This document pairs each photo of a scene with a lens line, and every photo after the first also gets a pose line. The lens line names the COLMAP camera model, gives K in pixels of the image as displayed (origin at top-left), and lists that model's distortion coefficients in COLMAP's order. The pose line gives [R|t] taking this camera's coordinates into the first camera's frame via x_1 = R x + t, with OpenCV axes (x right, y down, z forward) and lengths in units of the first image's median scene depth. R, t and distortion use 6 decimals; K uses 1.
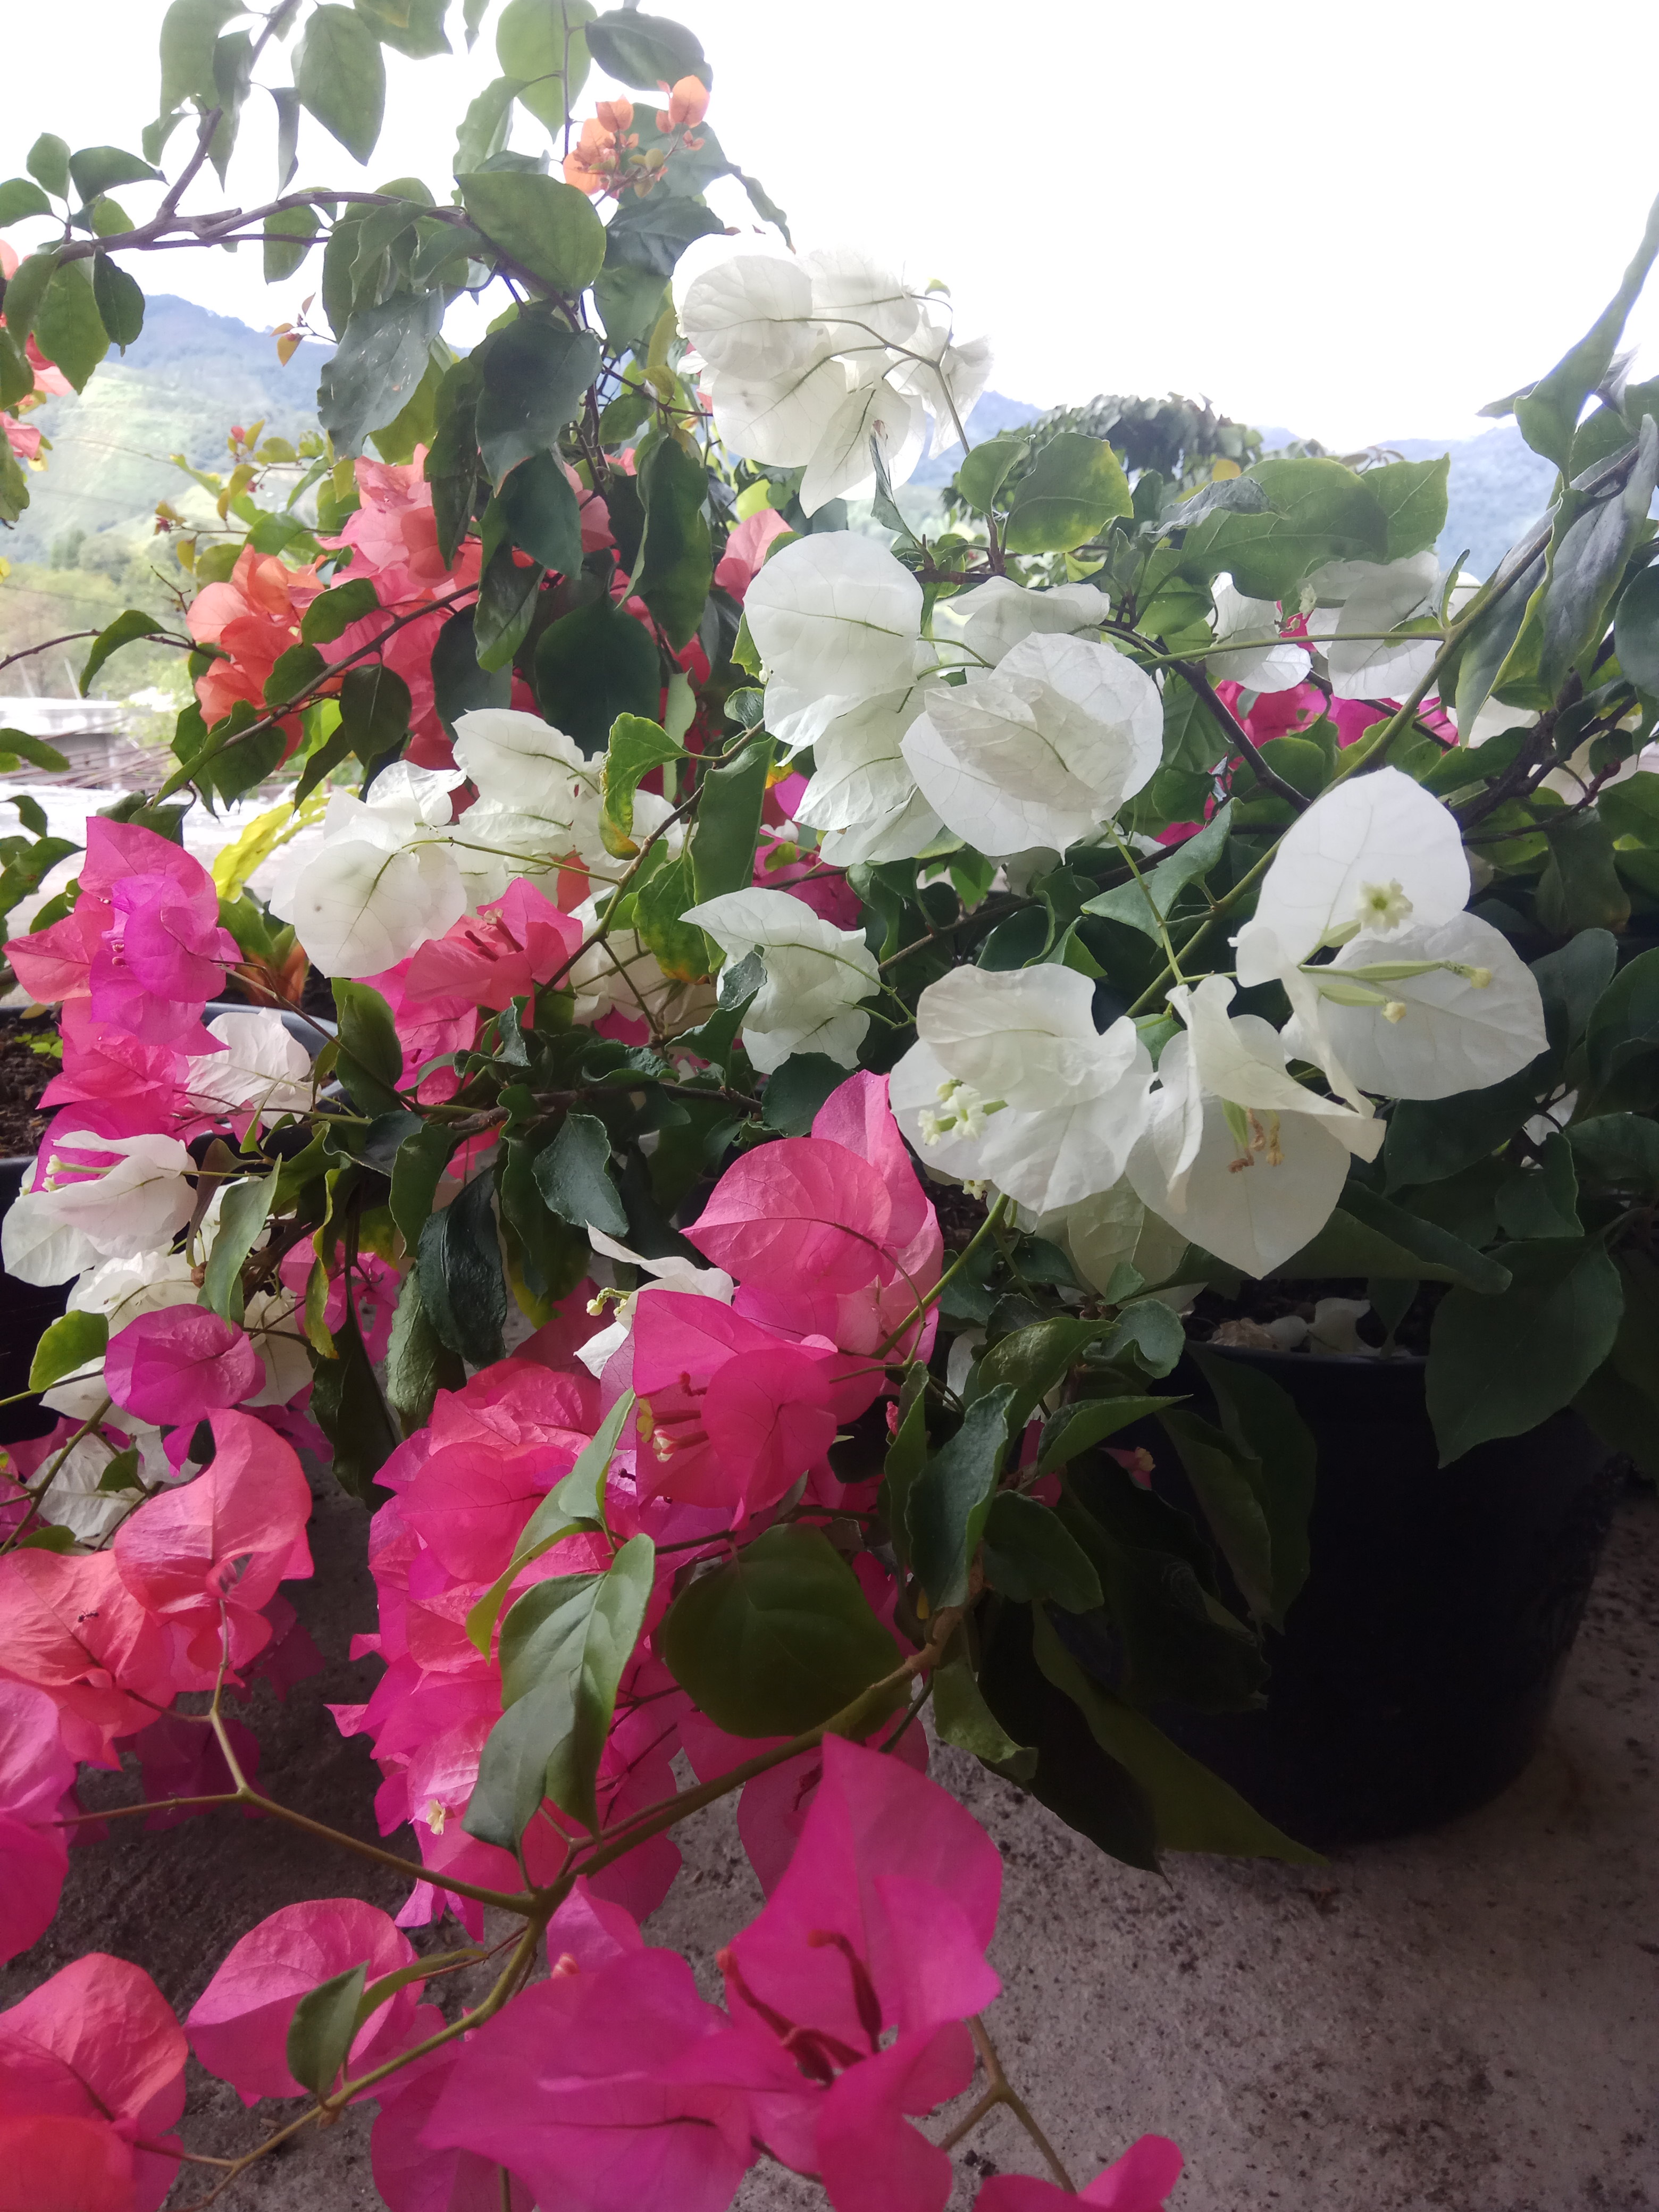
lens RADIAL K [[1711.7, 0, 829.5], [0, 1711.7, 1106.0], [0, 0, 1]] dist [0.121849, -0.170640]
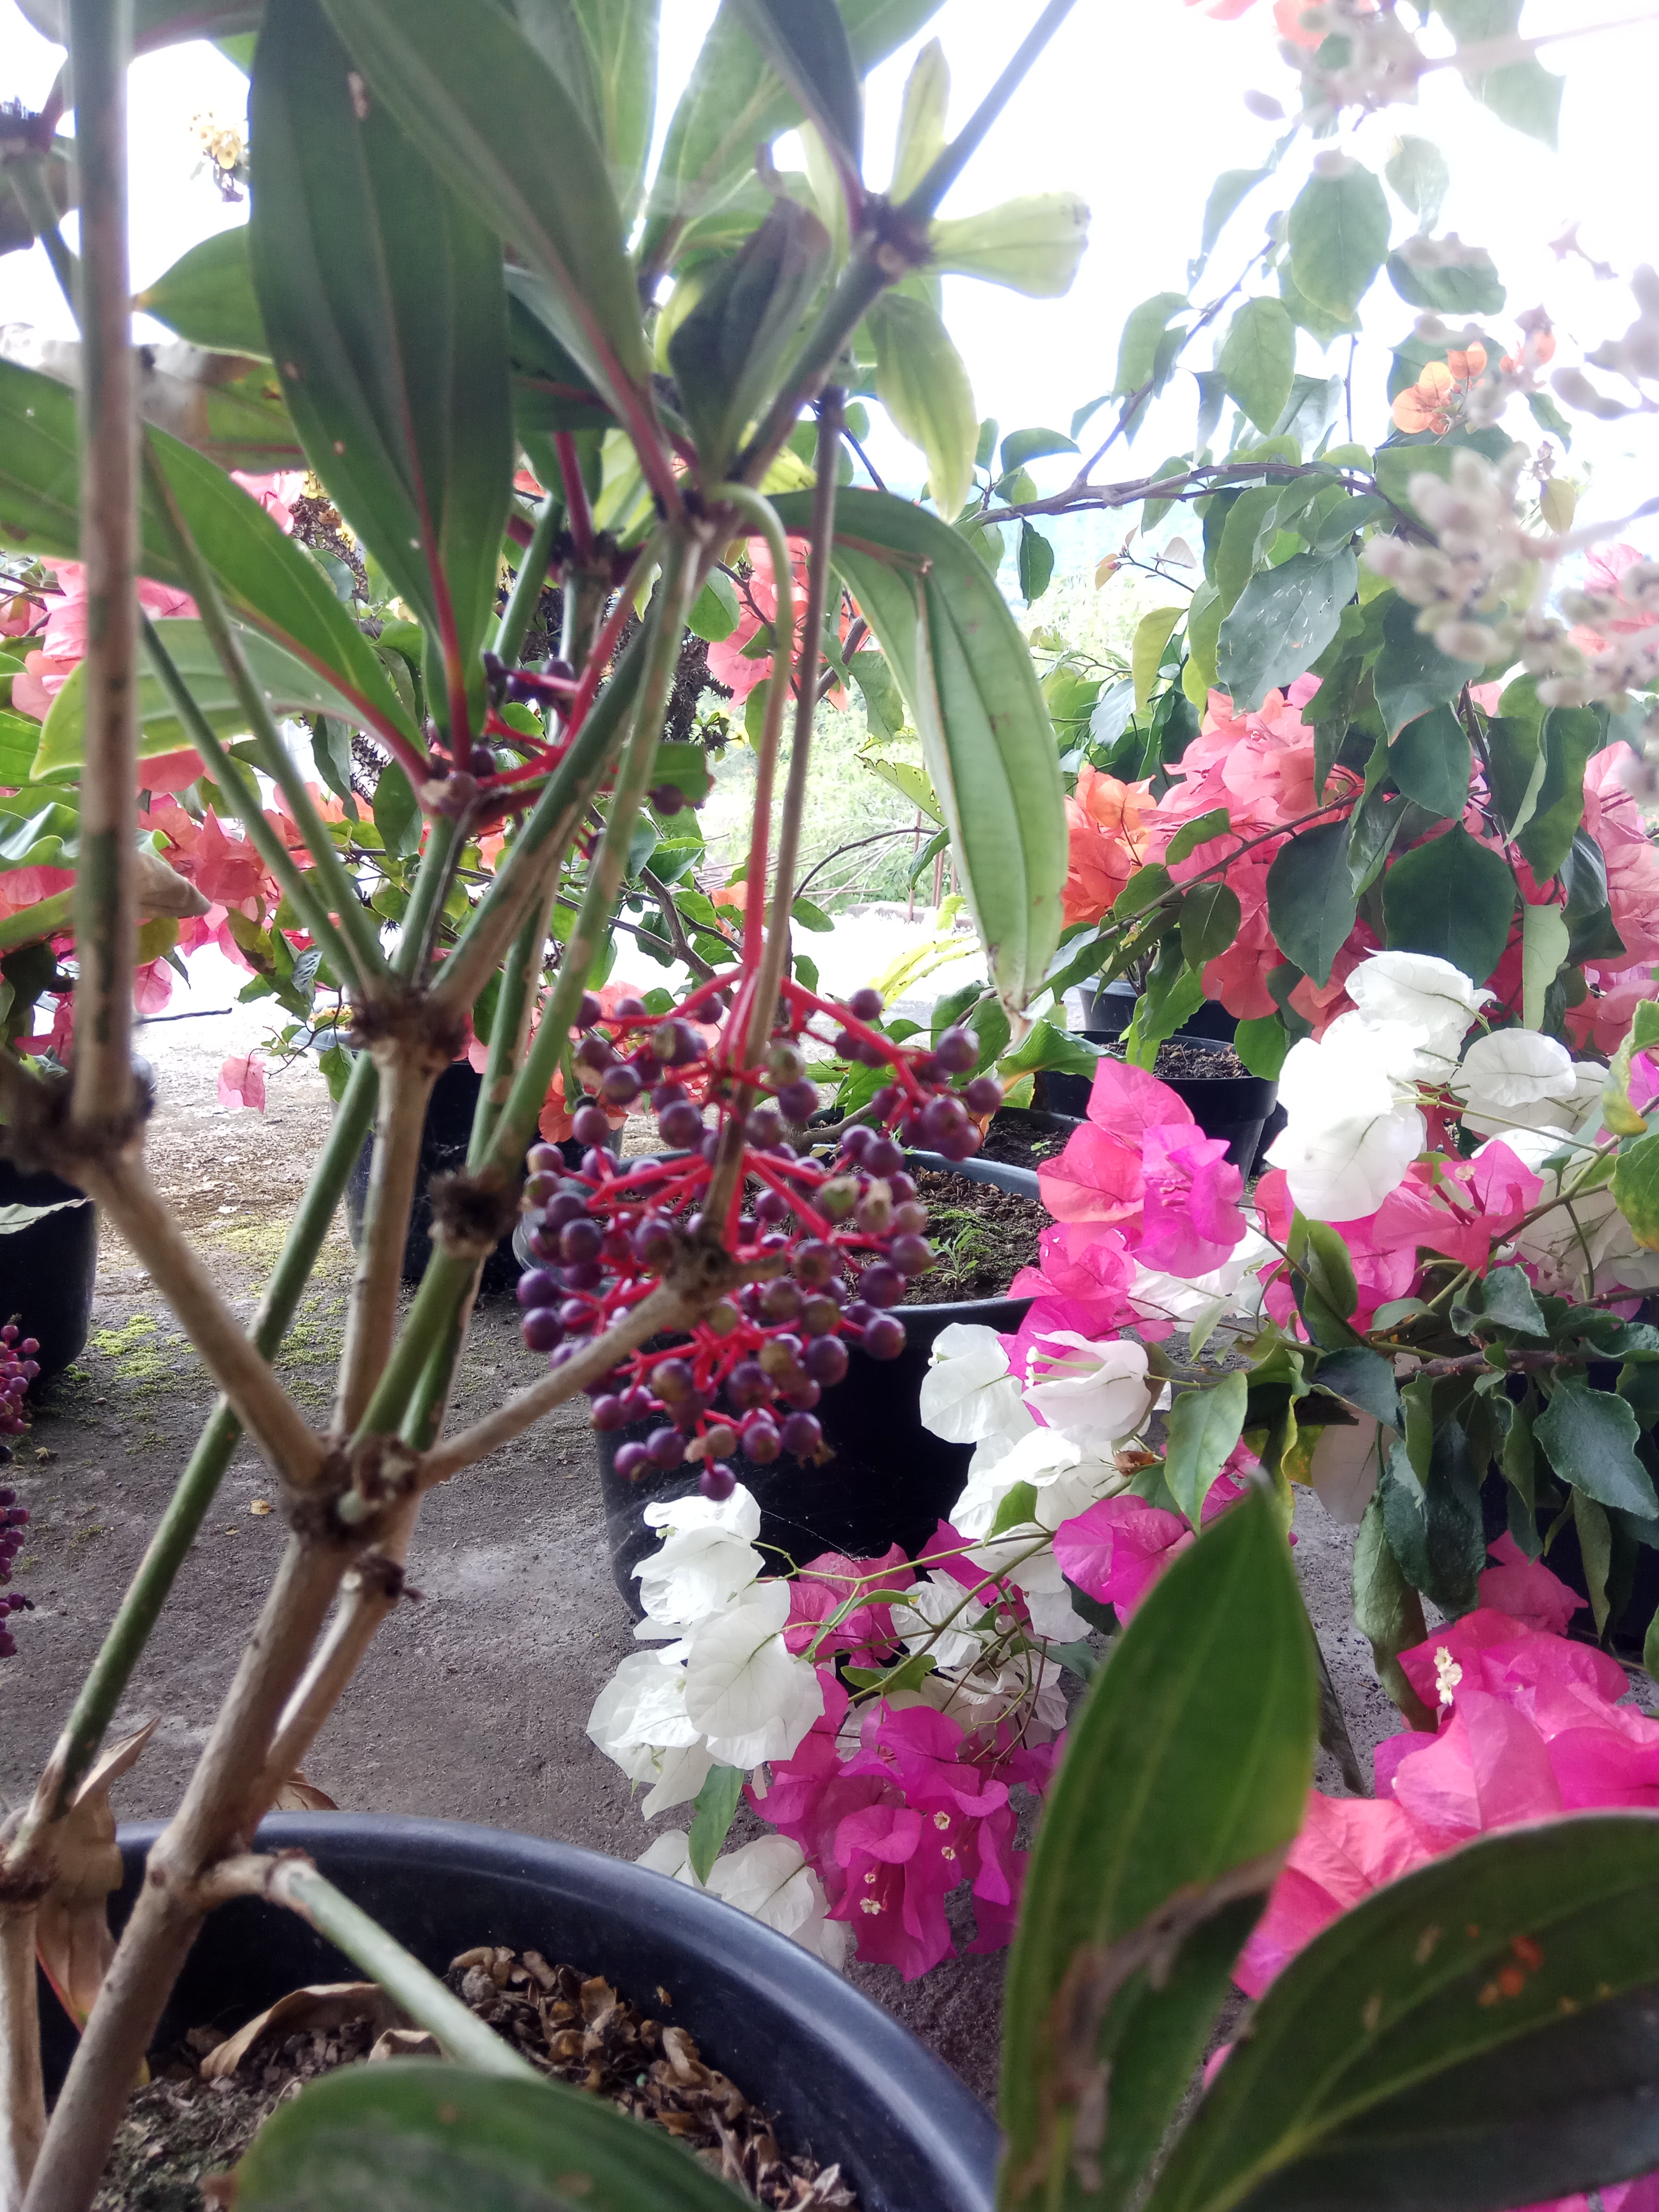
lens RADIAL K [[1711.7, 0, 829.5], [0, 1711.7, 1106.0], [0, 0, 1]] dist [0.121849, -0.170640]
pose [[0.960683, 0.080766, -0.265640, -0.220101], [-0.095978, 0.994376, -0.044768, -0.049887], [0.260530, 0.068503, 0.963032, -0.099086]]
